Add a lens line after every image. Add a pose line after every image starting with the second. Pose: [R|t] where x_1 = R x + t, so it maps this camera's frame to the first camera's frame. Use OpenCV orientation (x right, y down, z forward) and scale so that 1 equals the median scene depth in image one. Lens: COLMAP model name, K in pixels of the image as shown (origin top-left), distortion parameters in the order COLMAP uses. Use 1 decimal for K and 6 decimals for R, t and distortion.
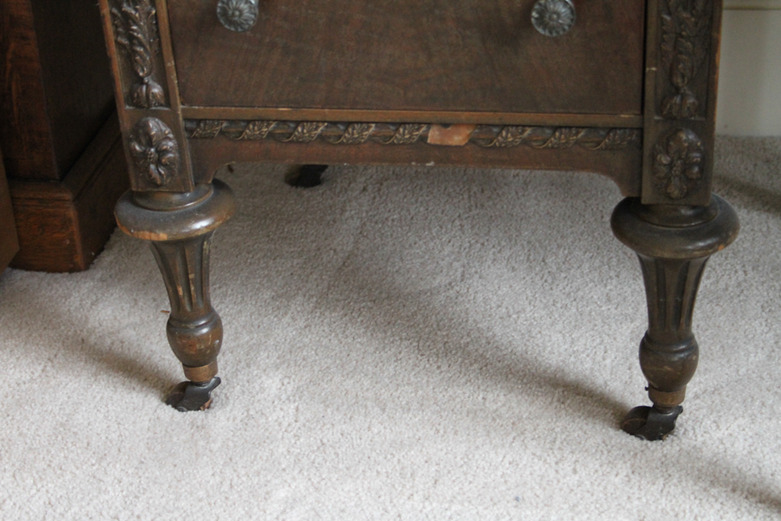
lens RADIAL K [[1470.3, 0, 390.5], [0, 1470.3, 260.5], [0, 0, 1]] dist [0.004102, 0.017689]
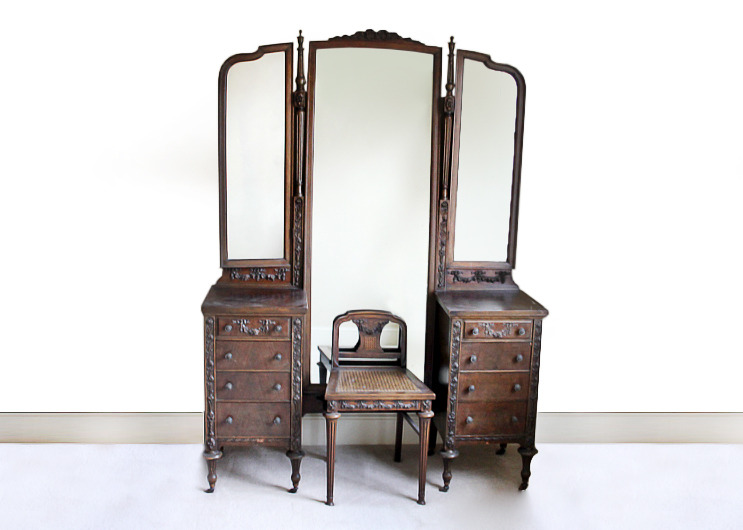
lens RADIAL K [[750.8, 0, 371.5], [0, 750.8, 265.0], [0, 0, 1]] dist [-0.139202, 0.000009]
pose [[0.959526, 0.042893, 0.278334, -0.393477], [0.058548, 0.936356, -0.346136, 0.318184], [-0.275466, 0.348423, 0.895946, -2.096202]]
